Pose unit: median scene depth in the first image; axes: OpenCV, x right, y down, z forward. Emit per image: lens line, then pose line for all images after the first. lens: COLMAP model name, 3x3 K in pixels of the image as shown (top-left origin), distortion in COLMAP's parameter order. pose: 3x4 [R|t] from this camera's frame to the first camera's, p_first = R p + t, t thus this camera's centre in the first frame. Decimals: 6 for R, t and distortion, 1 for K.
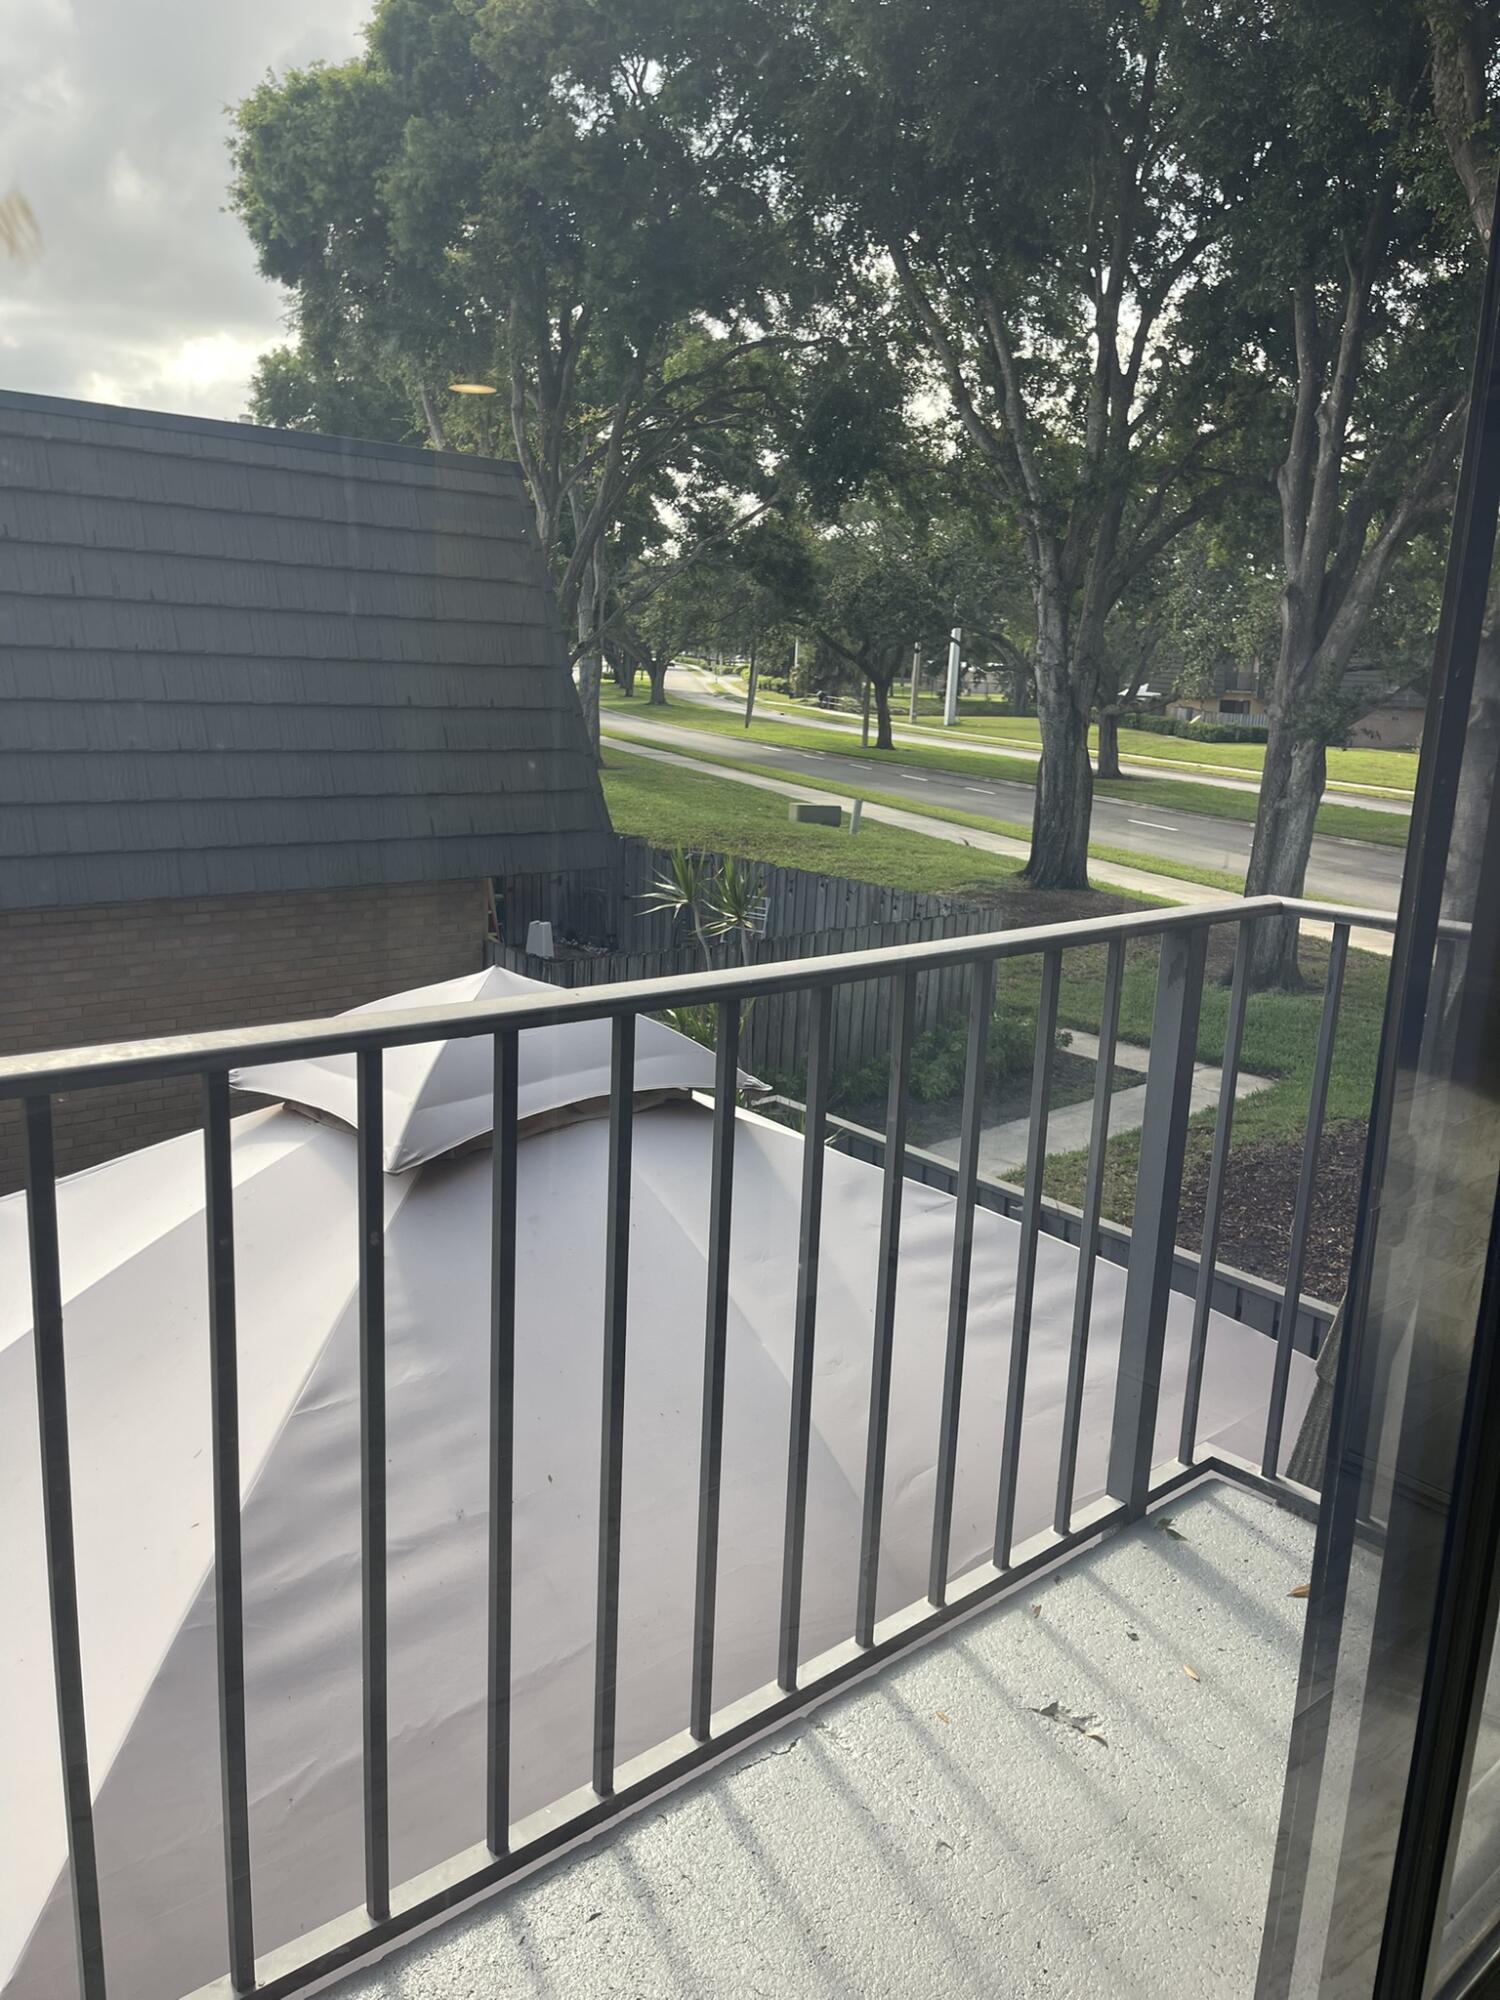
lens RADIAL K [[1550.2, 0, 795.7], [0, 1550.2, 1001.3], [0, 0, 1]] dist [0.042518, 0.011248]
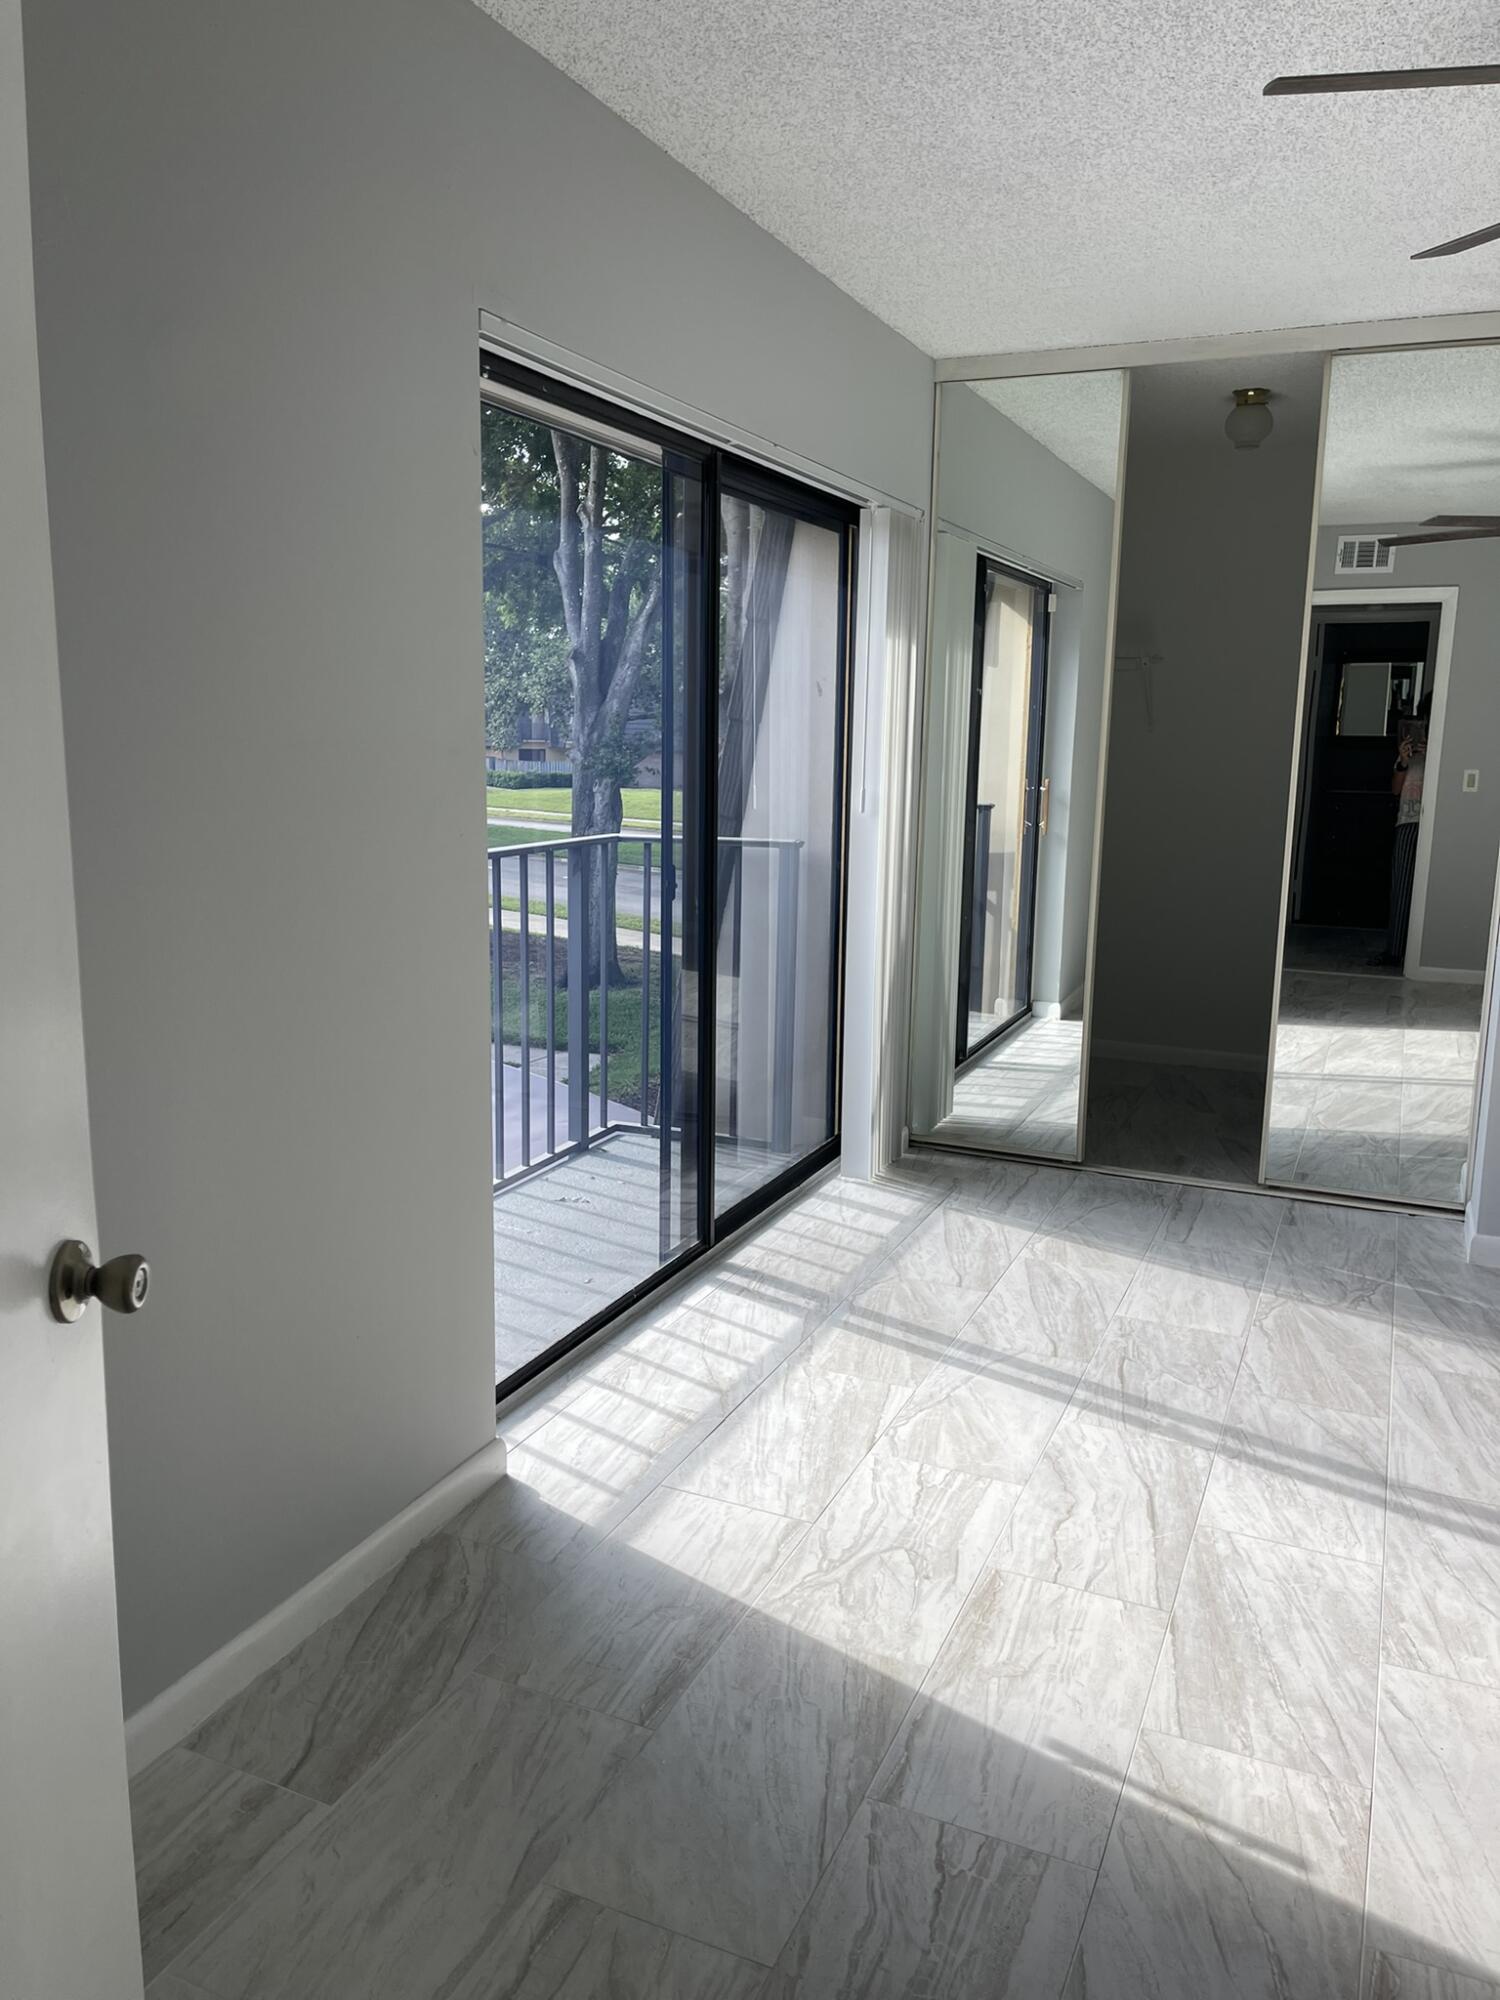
lens RADIAL K [[1484.4, 0, 753.9], [0, 1484.4, 1006.8], [0, 0, 1]] dist [0.076552, -0.114679]
pose [[0.914147, -0.106107, 0.391250, -0.034121], [0.114708, 0.993398, 0.001399, 0.019171], [-0.388816, 0.043601, 0.920283, -0.093019]]
